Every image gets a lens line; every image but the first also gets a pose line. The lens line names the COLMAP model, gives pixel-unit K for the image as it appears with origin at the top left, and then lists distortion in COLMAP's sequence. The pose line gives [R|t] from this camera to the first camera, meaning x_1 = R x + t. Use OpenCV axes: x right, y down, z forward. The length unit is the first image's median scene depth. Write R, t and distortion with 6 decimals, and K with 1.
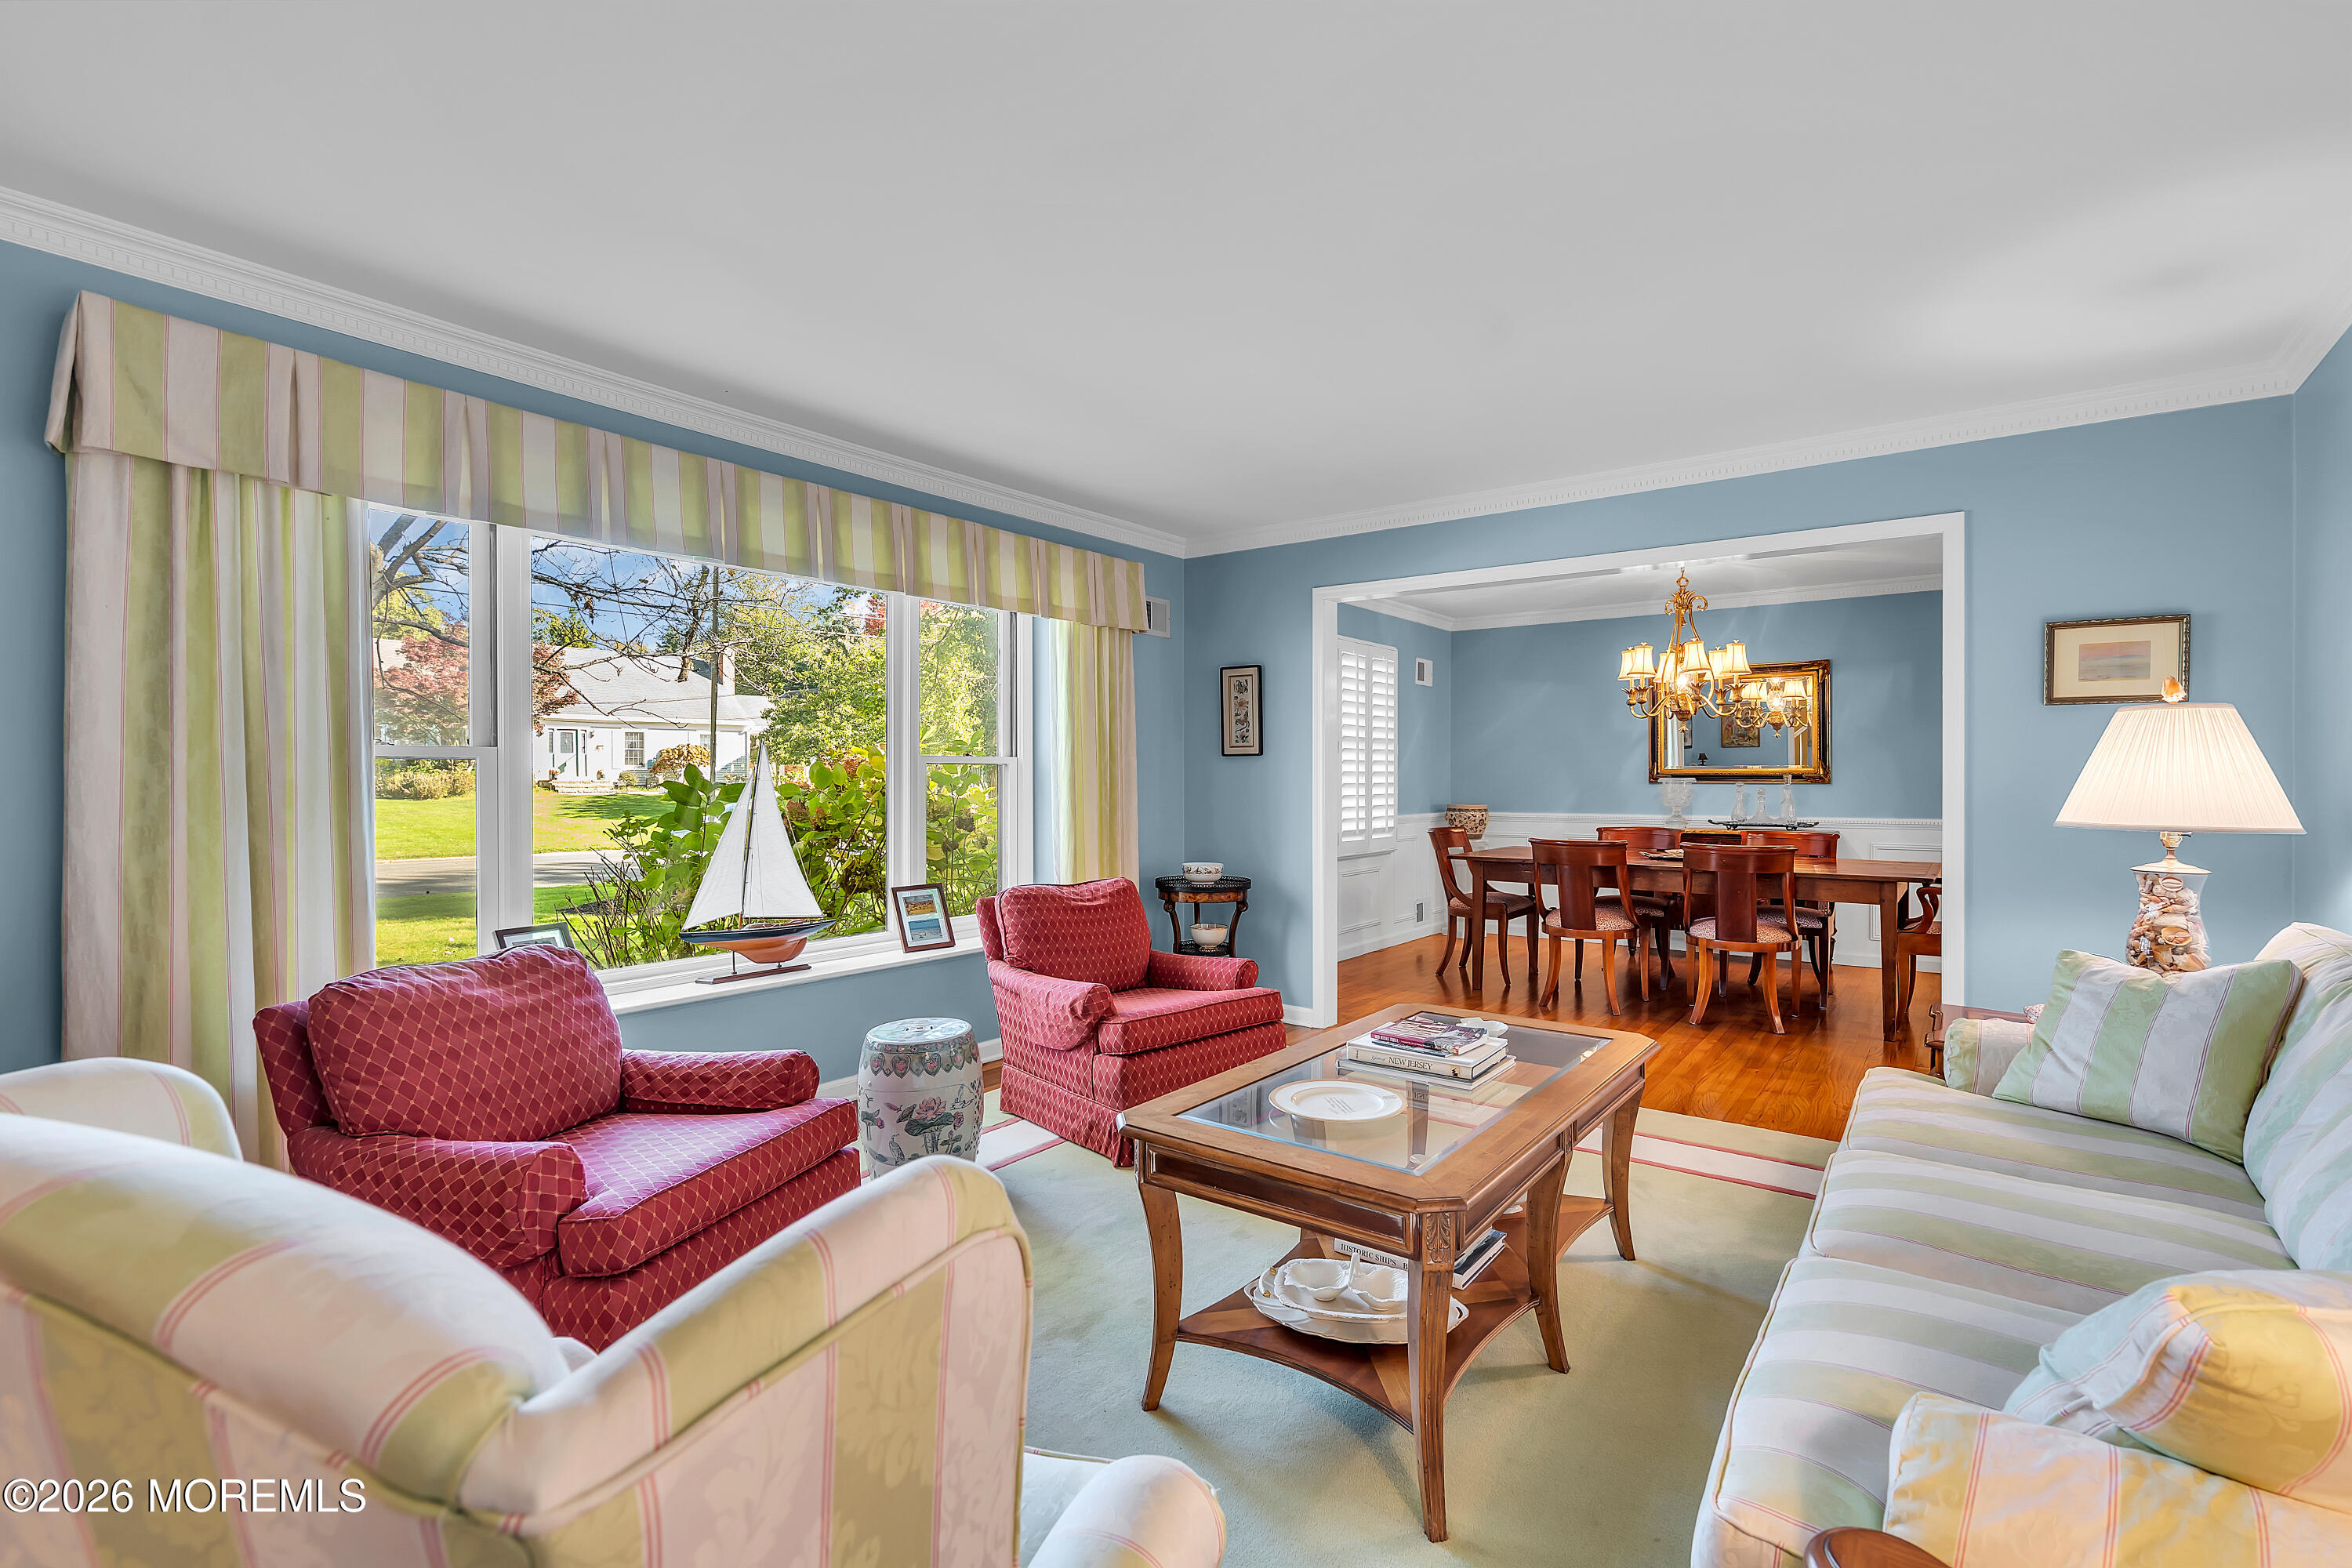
lens RADIAL K [[1063.2, 0, 1166.5], [0, 1063.2, 780.3], [0, 0, 1]] dist [-0.007080, 0.002650]
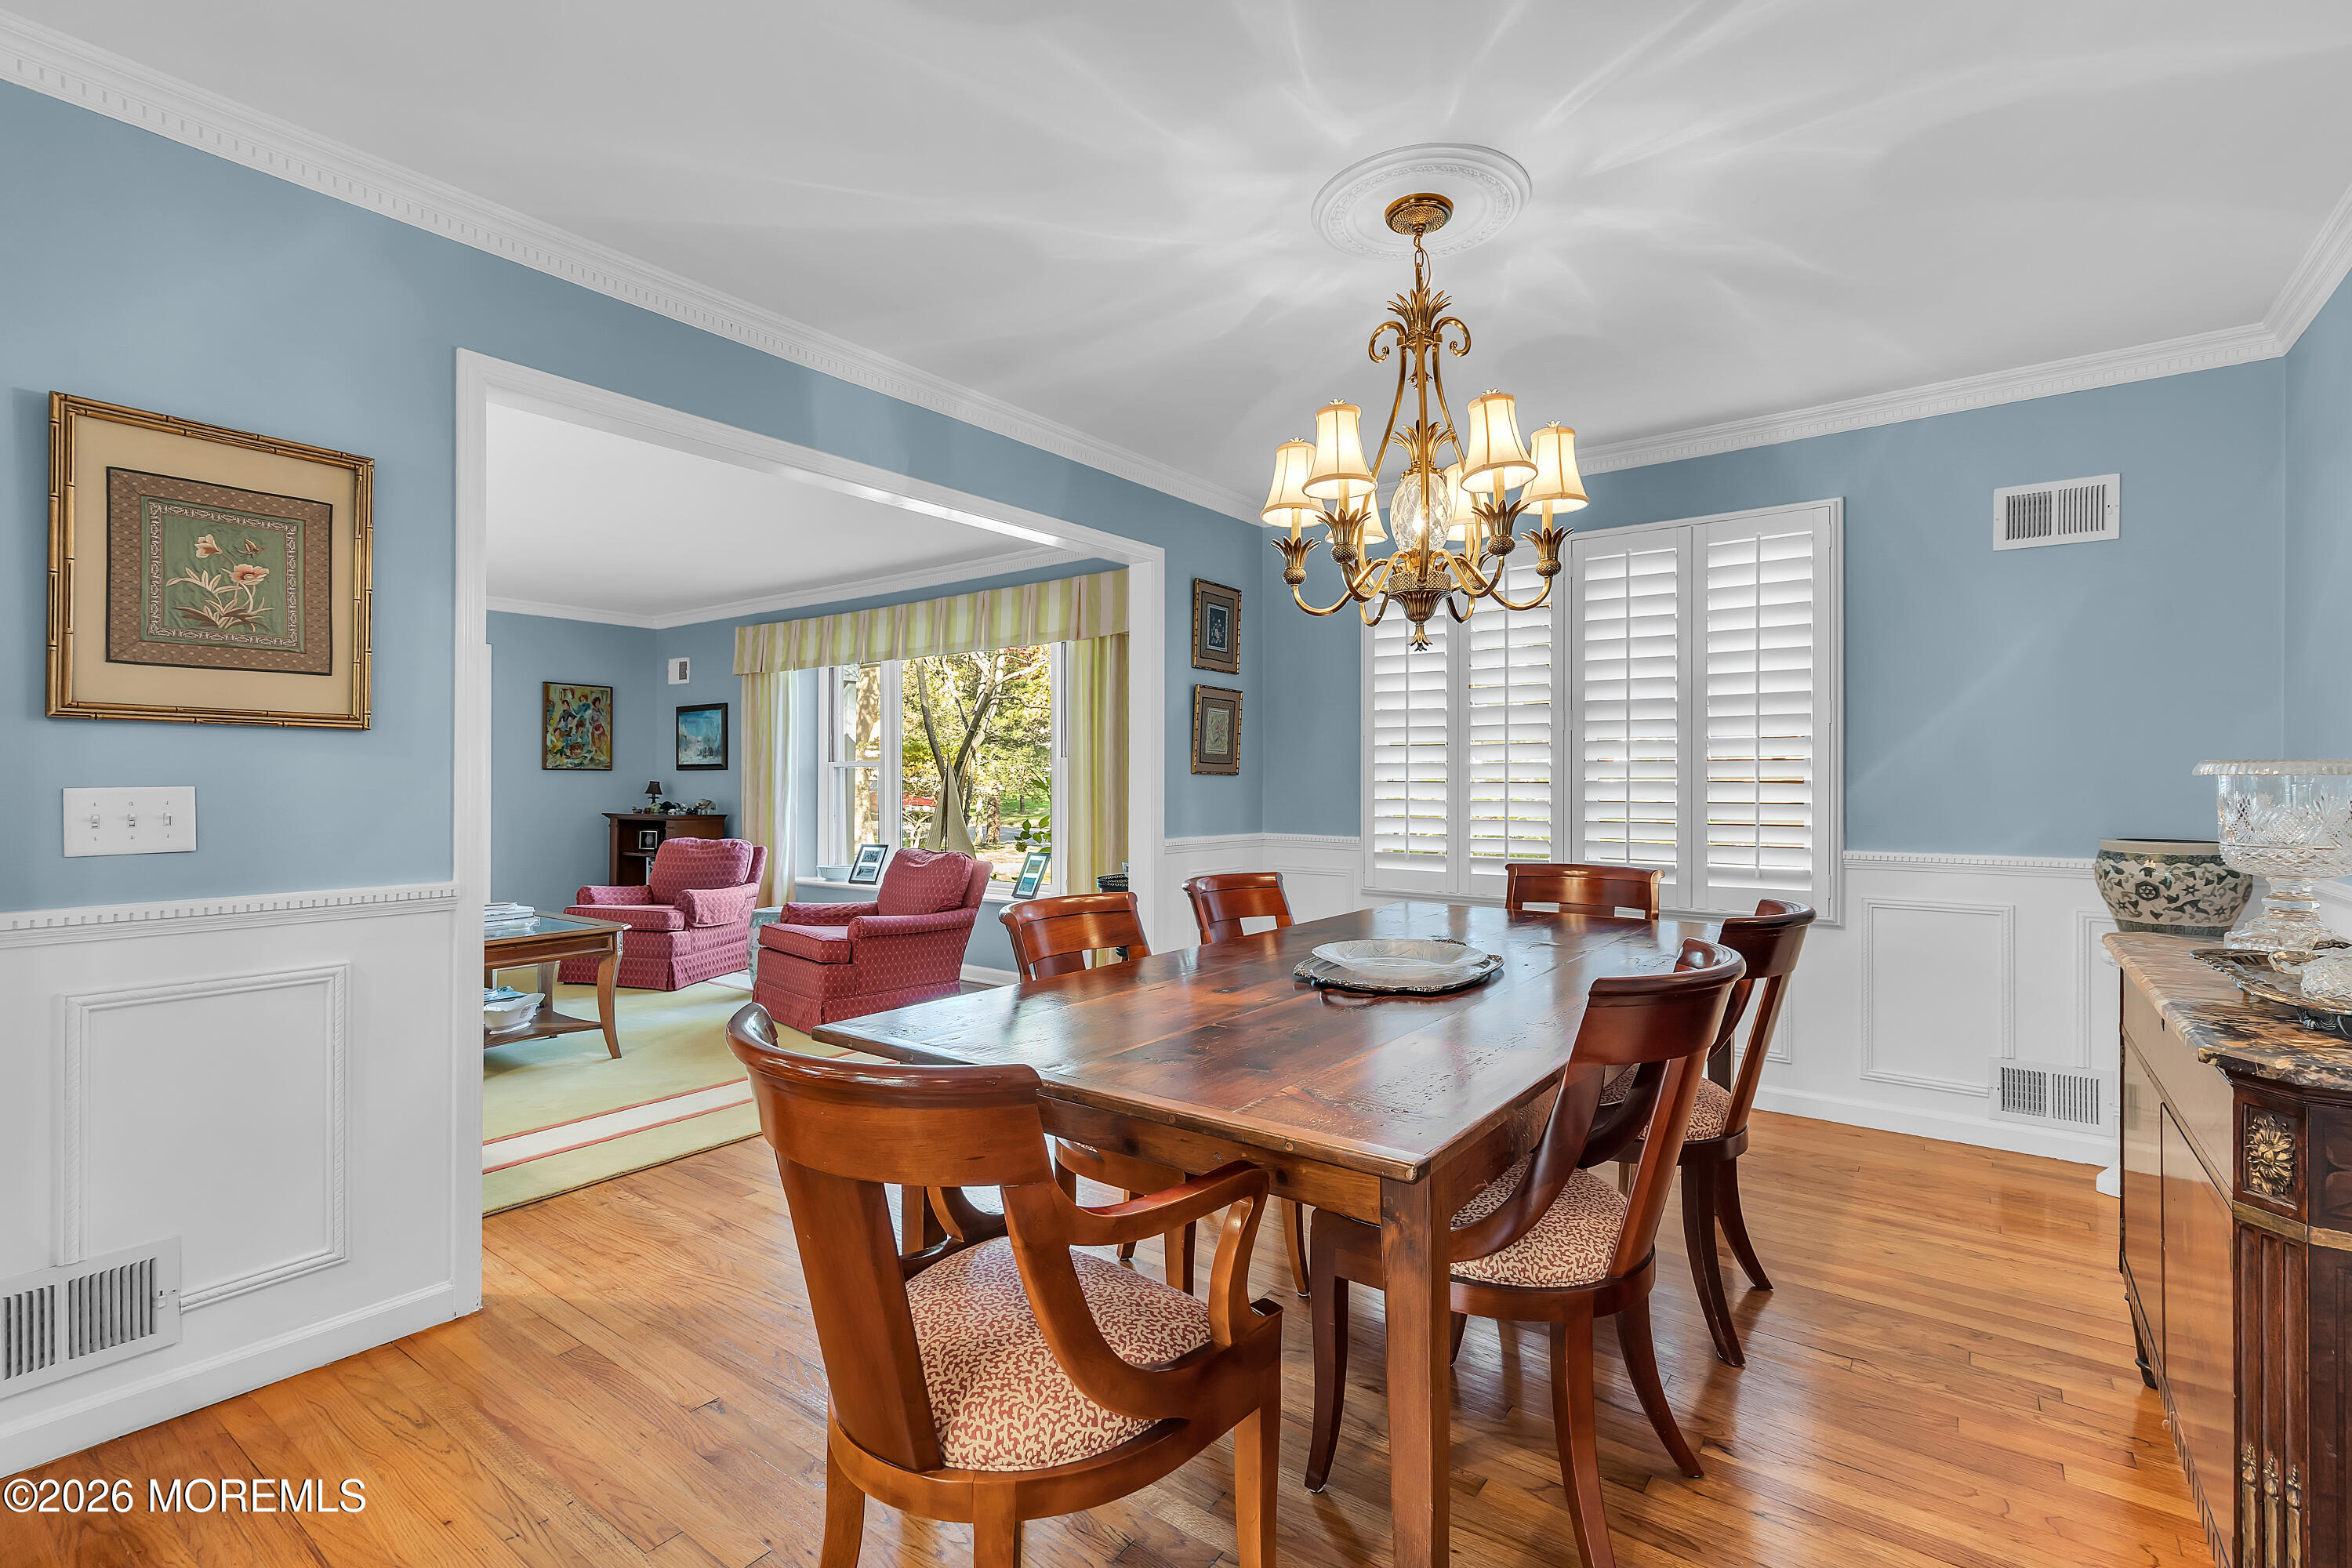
lens RADIAL K [[1063.2, 0, 1174.0], [0, 1063.2, 782.4], [0, 0, 1]] dist [-0.007080, 0.002650]
pose [[0.013662, 0.001179, -0.999906, 1.277070], [-0.003959, 0.999992, 0.001125, 0.005772], [0.999899, 0.003943, 0.013666, 1.293028]]
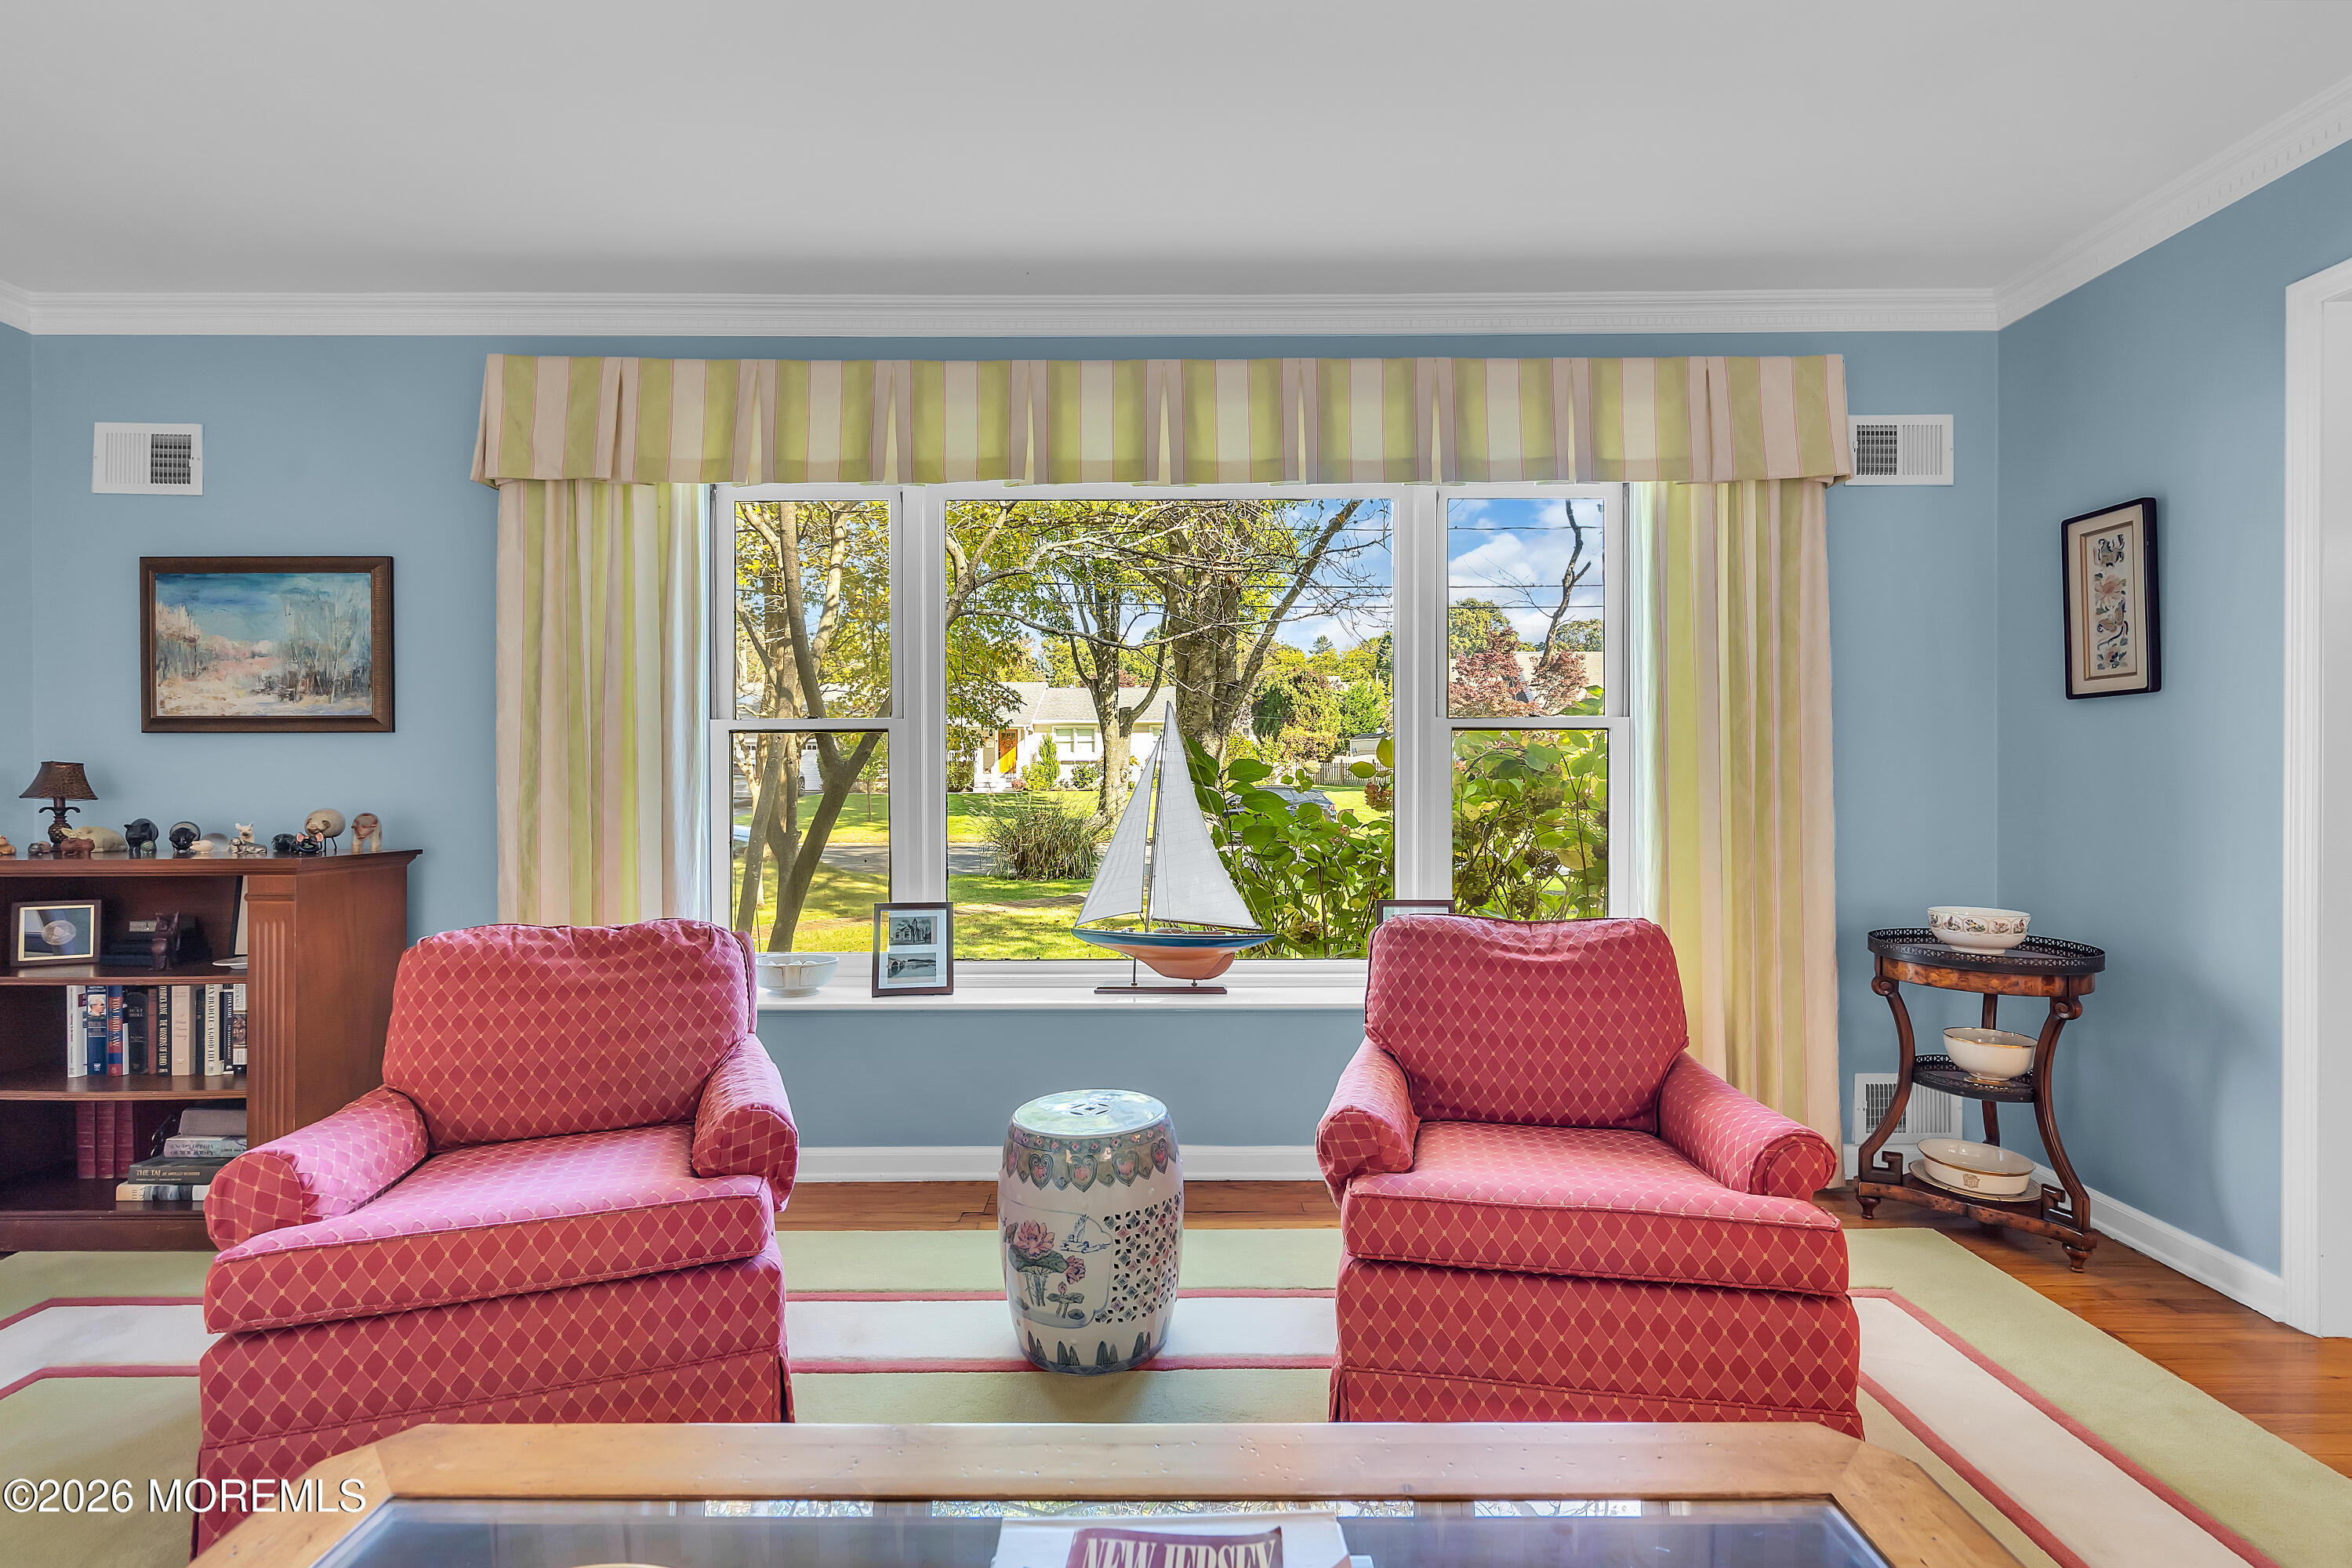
lens RADIAL K [[1063.2, 0, 1180.6], [0, 1063.2, 774.5], [0, 0, 1]] dist [-0.007080, 0.002650]
pose [[0.609501, -0.002945, -0.792780, 0.257322], [-0.000960, 0.999990, -0.004452, 0.020730], [0.792785, 0.003474, 0.609492, 0.495137]]
